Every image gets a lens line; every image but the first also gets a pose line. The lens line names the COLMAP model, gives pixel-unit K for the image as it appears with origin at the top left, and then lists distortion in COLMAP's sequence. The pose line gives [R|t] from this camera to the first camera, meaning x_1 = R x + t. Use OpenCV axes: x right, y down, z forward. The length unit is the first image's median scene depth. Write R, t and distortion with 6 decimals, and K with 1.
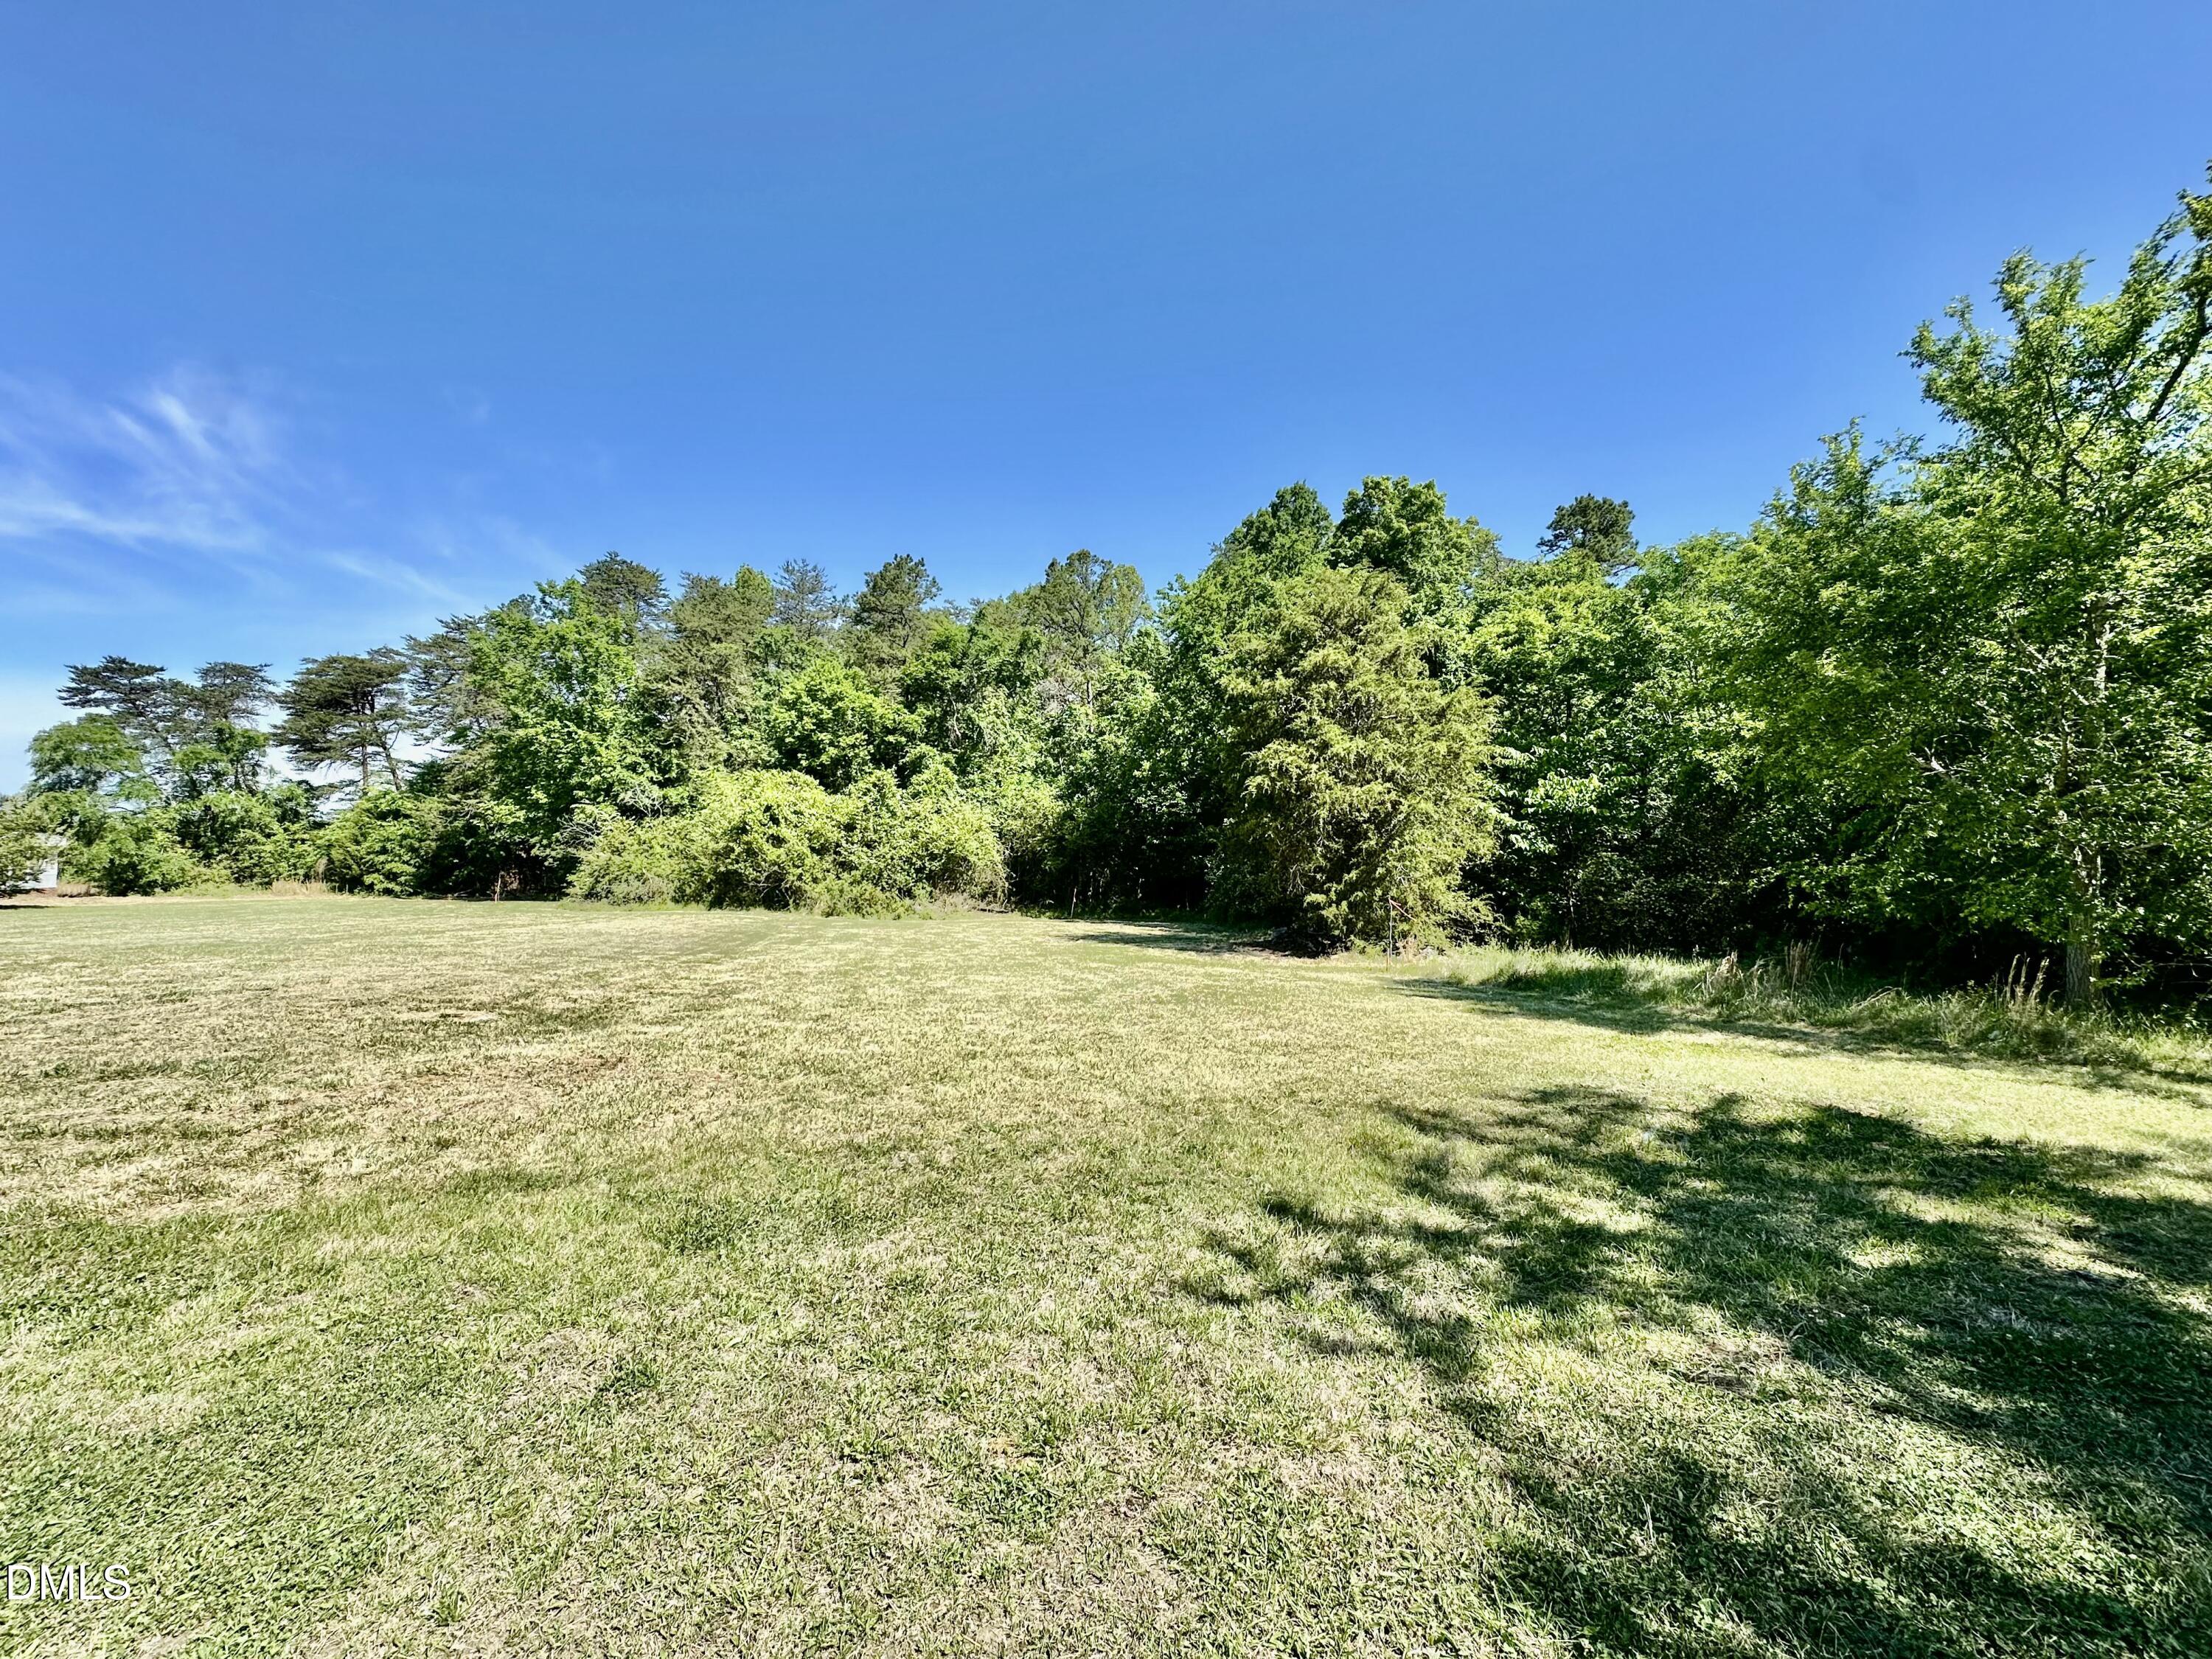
lens RADIAL K [[889.4, 0, 1104.2], [0, 889.4, 833.2], [0, 0, 1]] dist [0.001188, 0.000596]
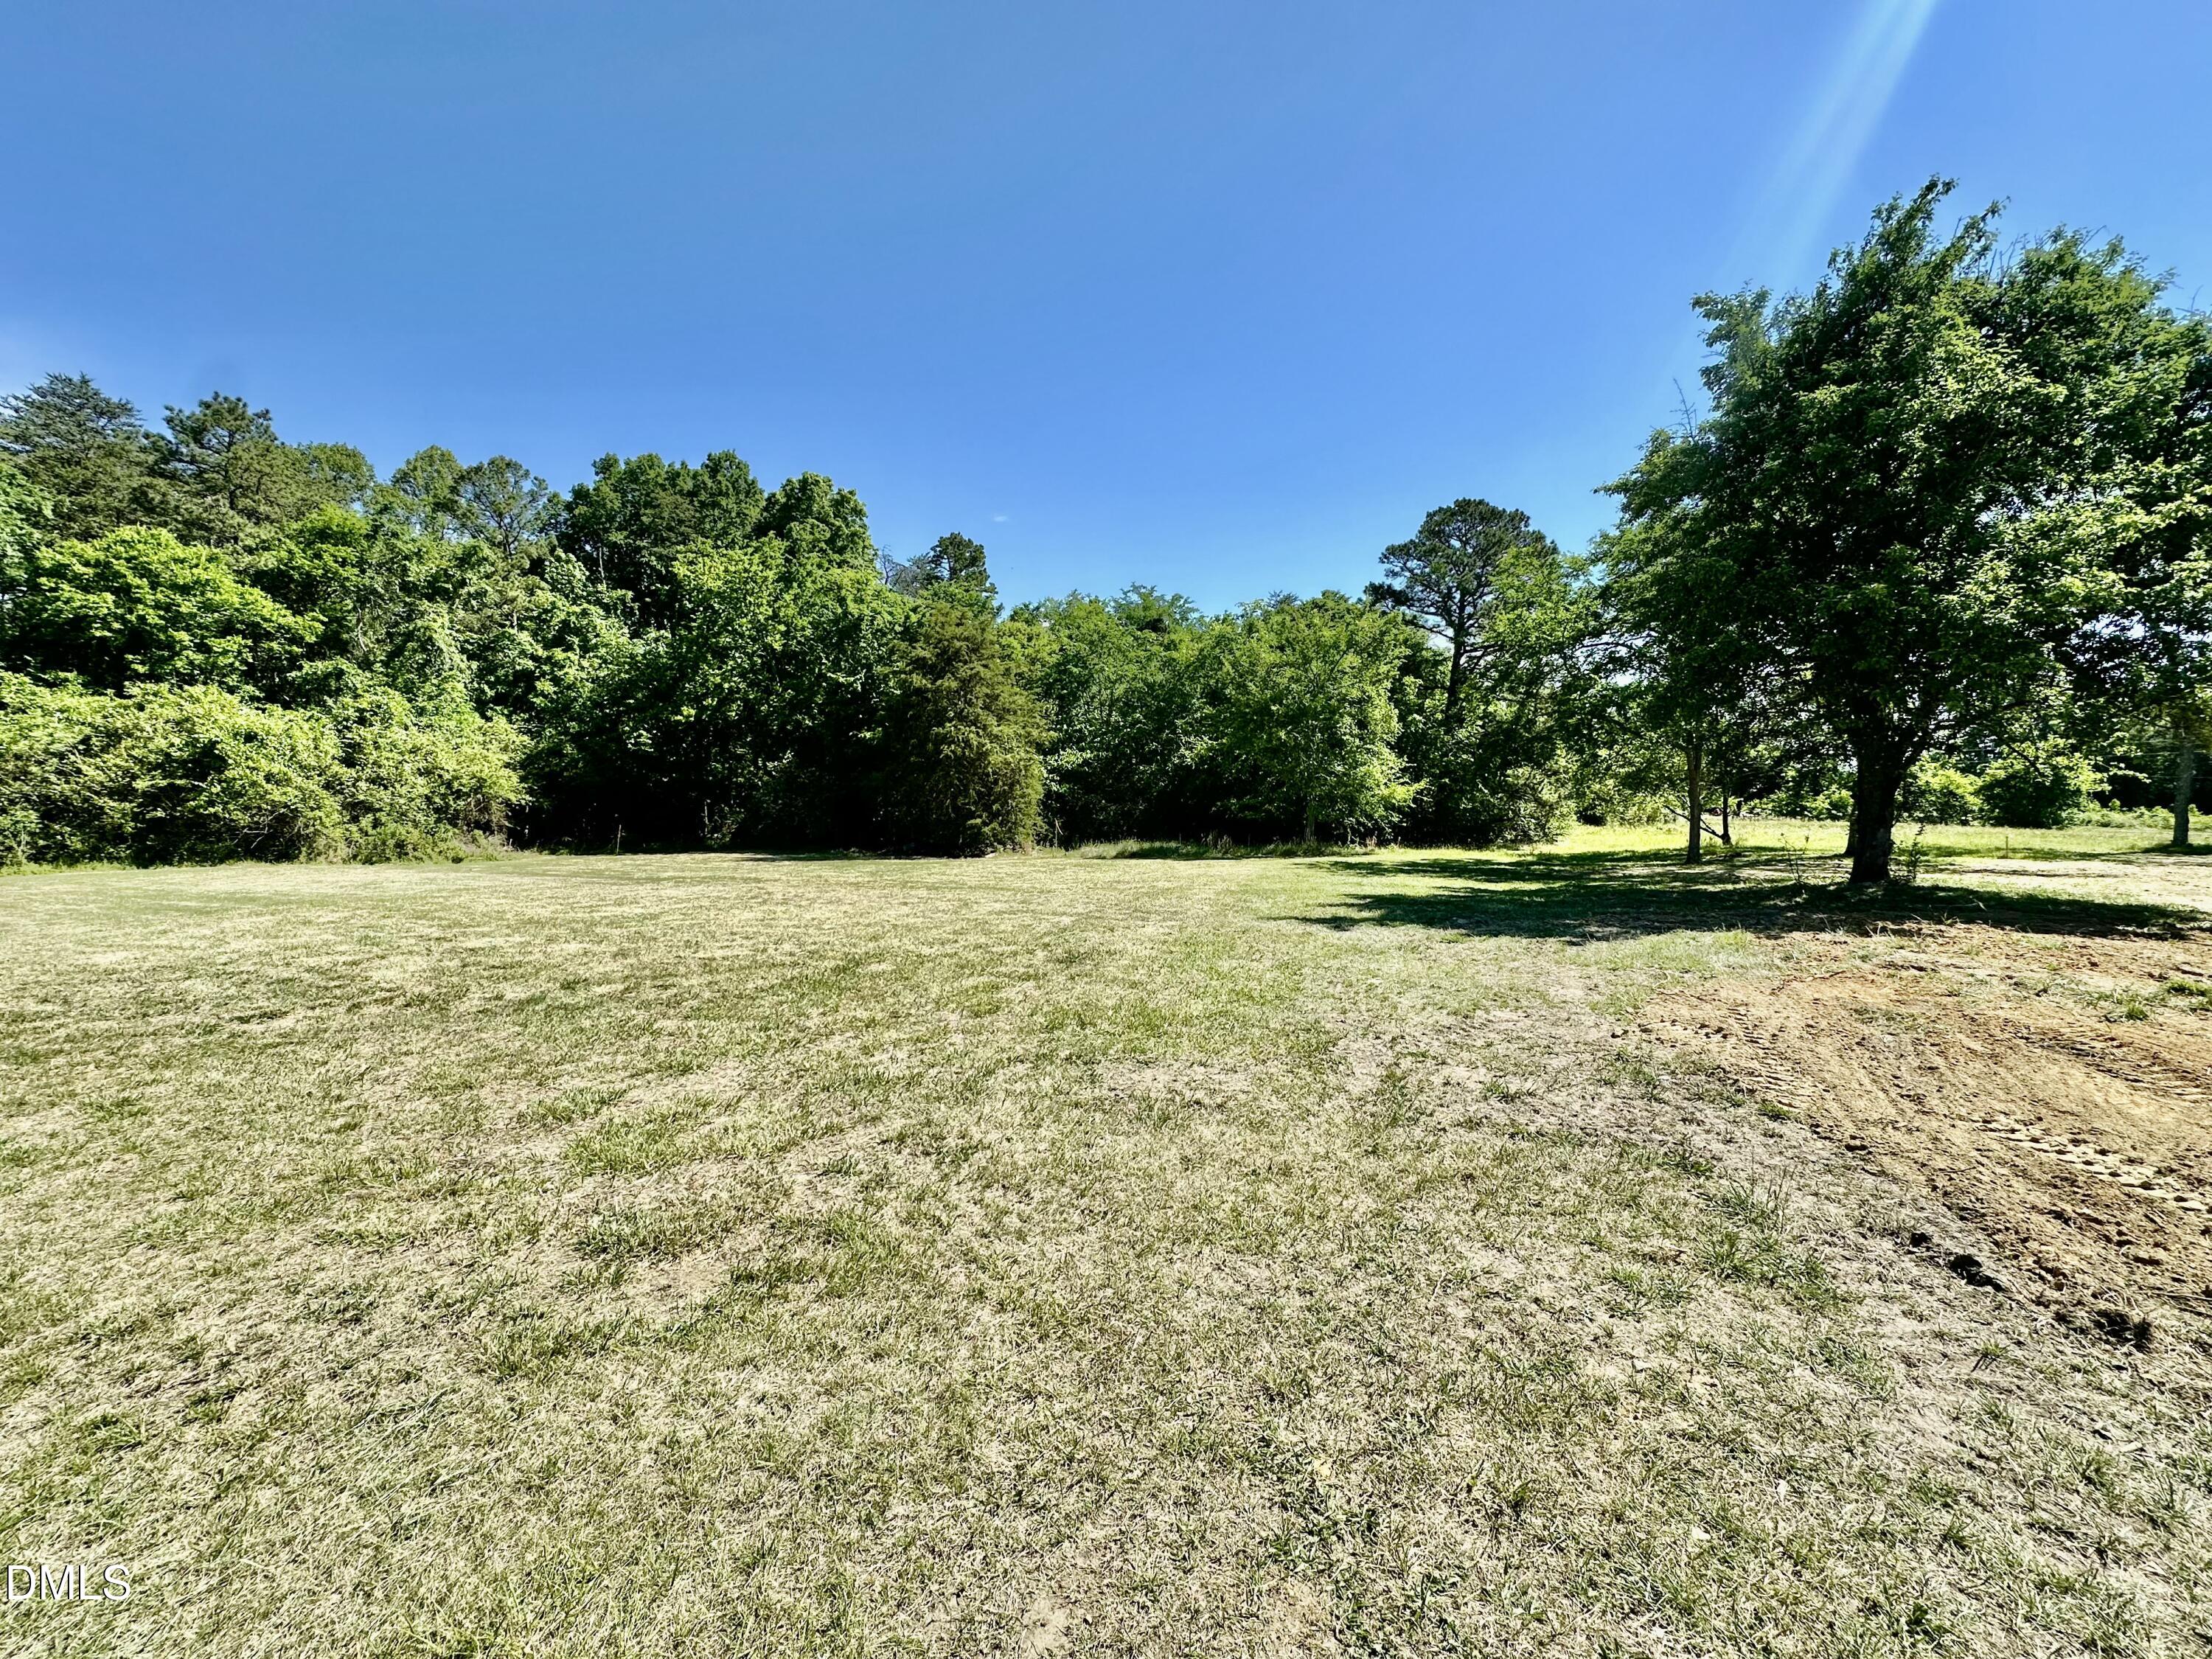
lens RADIAL K [[889.4, 0, 1108.7], [0, 889.4, 831.2], [0, 0, 1]] dist [0.001188, 0.000596]
pose [[0.635966, -0.037821, 0.770790, -0.510477], [-0.021739, 0.997524, 0.066883, -0.014036], [-0.771411, -0.059291, 0.633569, -0.122372]]
